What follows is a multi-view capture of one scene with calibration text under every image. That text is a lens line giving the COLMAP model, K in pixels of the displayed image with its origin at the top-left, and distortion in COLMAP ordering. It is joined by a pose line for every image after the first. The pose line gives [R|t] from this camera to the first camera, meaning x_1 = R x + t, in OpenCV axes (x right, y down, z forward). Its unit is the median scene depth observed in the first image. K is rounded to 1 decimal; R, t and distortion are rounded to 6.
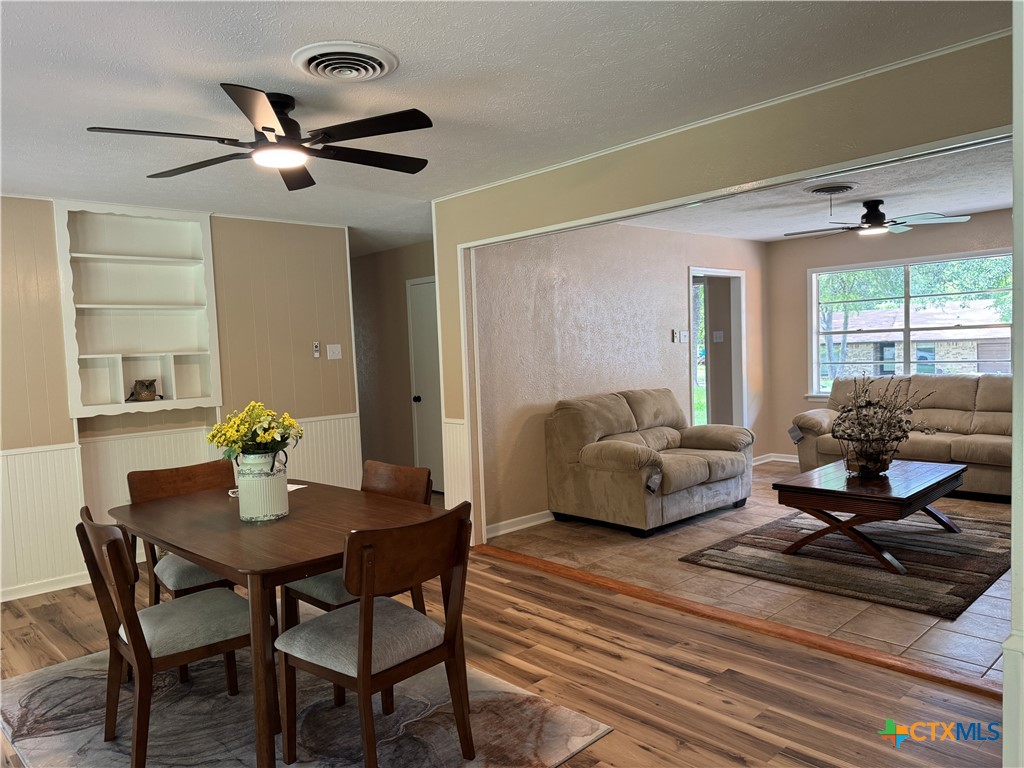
lens RADIAL K [[720.2, 0, 503.4], [0, 720.2, 390.1], [0, 0, 1]] dist [0.072292, -0.089192]
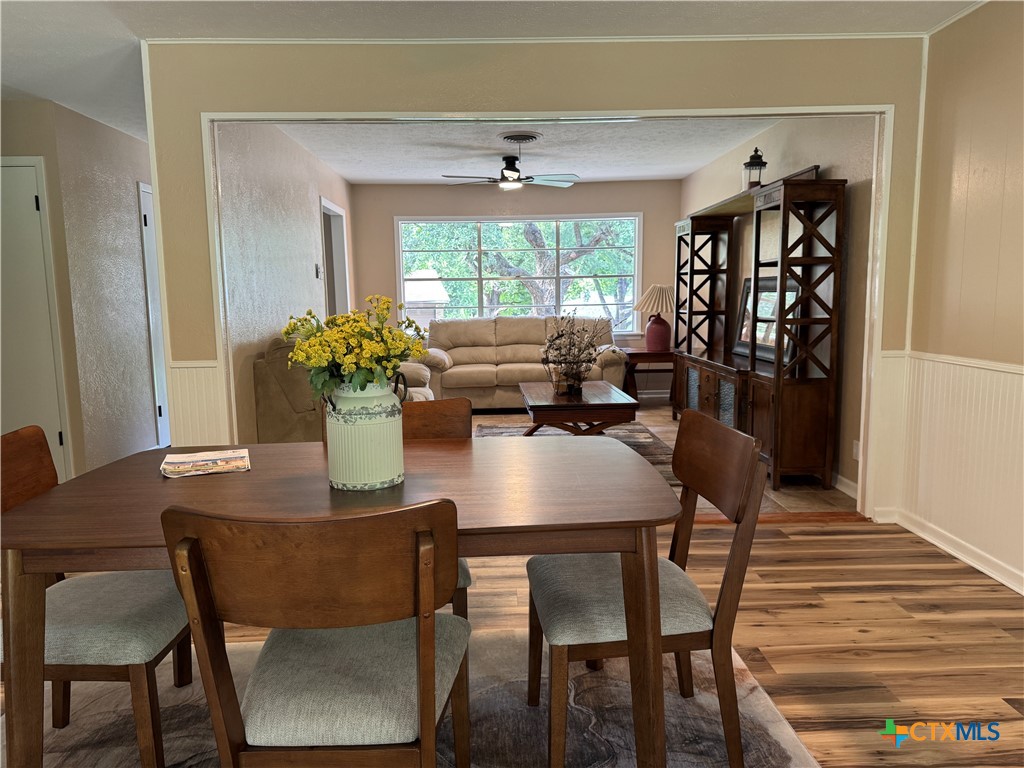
lens RADIAL K [[723.5, 0, 509.4], [0, 723.5, 388.1], [0, 0, 1]] dist [0.112674, -0.165665]
pose [[0.660775, -0.066592, 0.747624, -0.455794], [0.034074, 0.997691, 0.058749, 0.038982], [-0.749810, -0.013345, 0.661518, 0.316123]]
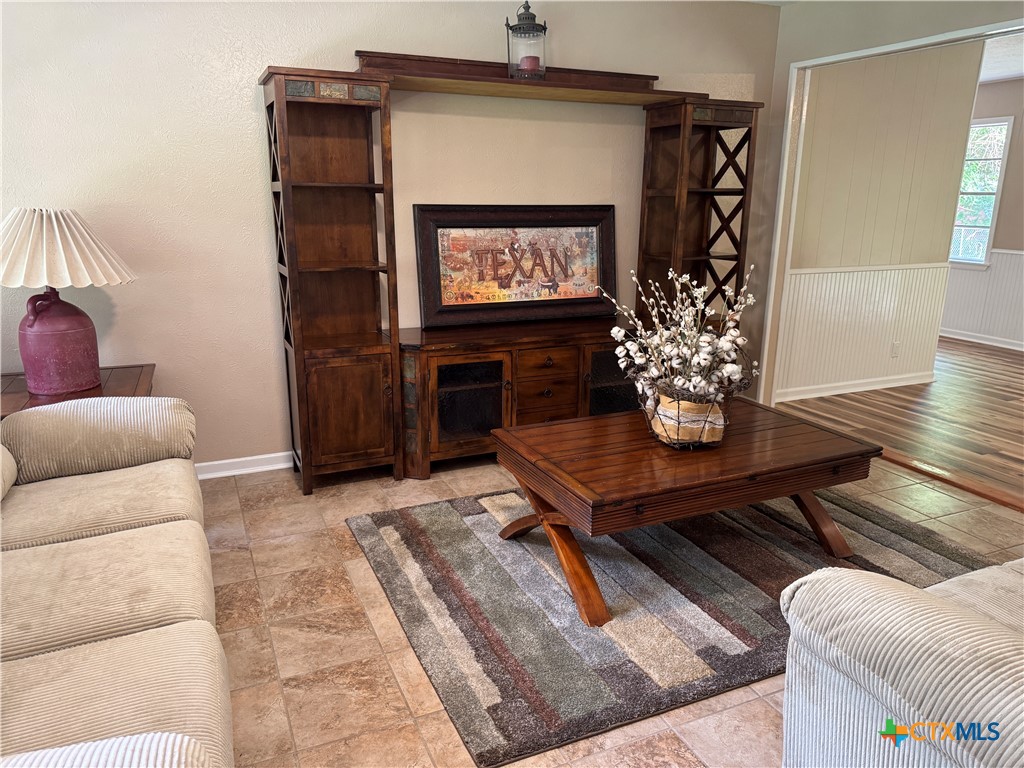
lens RADIAL K [[723.5, 0, 509.4], [0, 723.5, 388.1], [0, 0, 1]] dist [0.112674, -0.165665]
pose [[-0.949003, -0.059284, 0.309644, 0.478373], [0.041099, 0.950516, 0.307945, -0.118797], [-0.312577, 0.304967, -0.899606, 1.637167]]
